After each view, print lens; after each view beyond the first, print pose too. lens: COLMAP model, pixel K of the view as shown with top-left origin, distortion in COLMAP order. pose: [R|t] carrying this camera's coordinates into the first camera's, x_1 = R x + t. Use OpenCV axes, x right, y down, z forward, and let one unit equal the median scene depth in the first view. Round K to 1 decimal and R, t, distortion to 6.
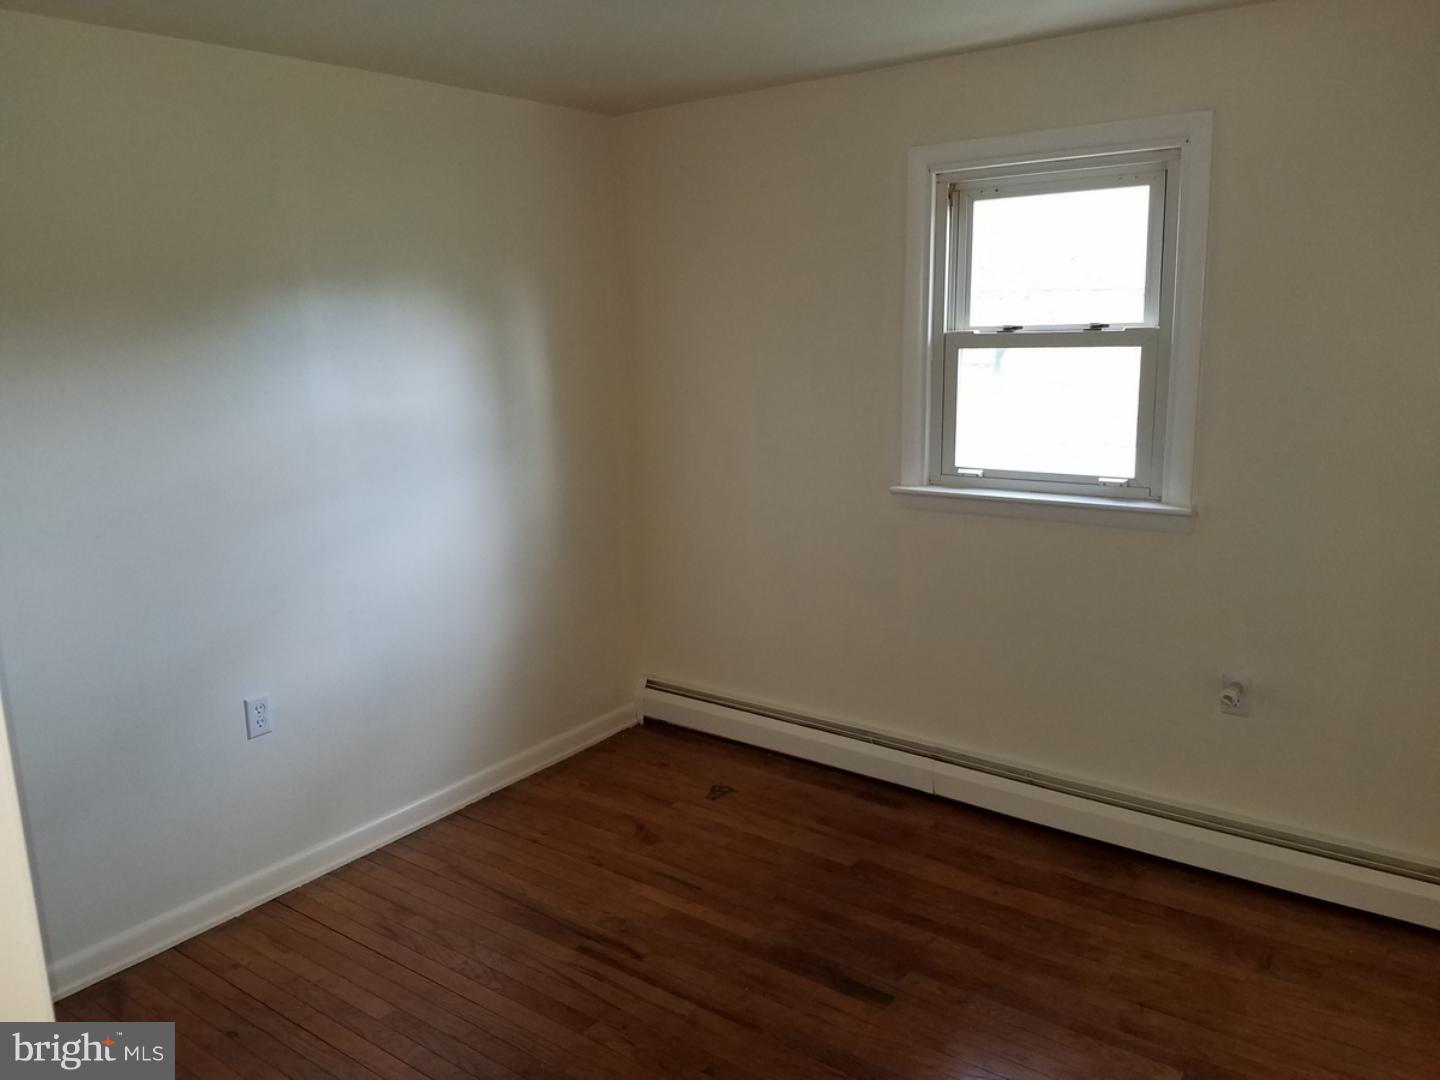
lens RADIAL K [[1111.9, 0, 713.0], [0, 1111.9, 540.6], [0, 0, 1]] dist [0.117877, -0.109432]
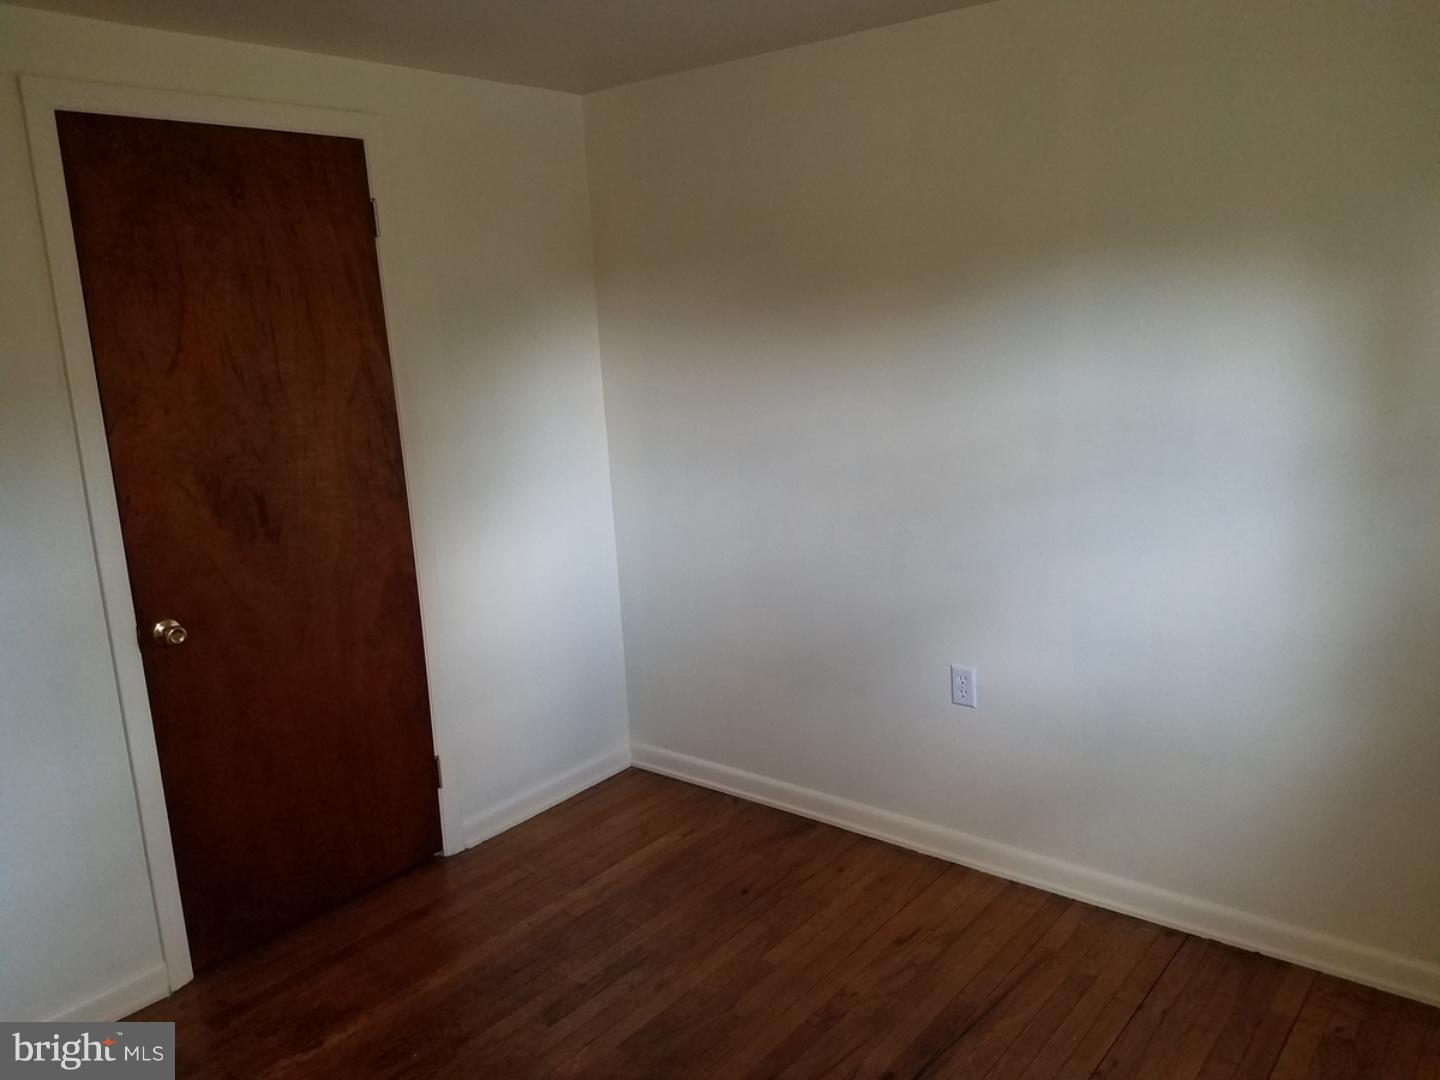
lens RADIAL K [[1111.9, 0, 721.2], [0, 1111.9, 541.6], [0, 0, 1]] dist [0.117877, -0.109432]
pose [[-0.019498, 0.224965, -0.974172, 0.542686], [-0.161022, 0.960931, 0.225130, -0.158413], [0.986758, 0.161253, 0.017488, 0.730687]]
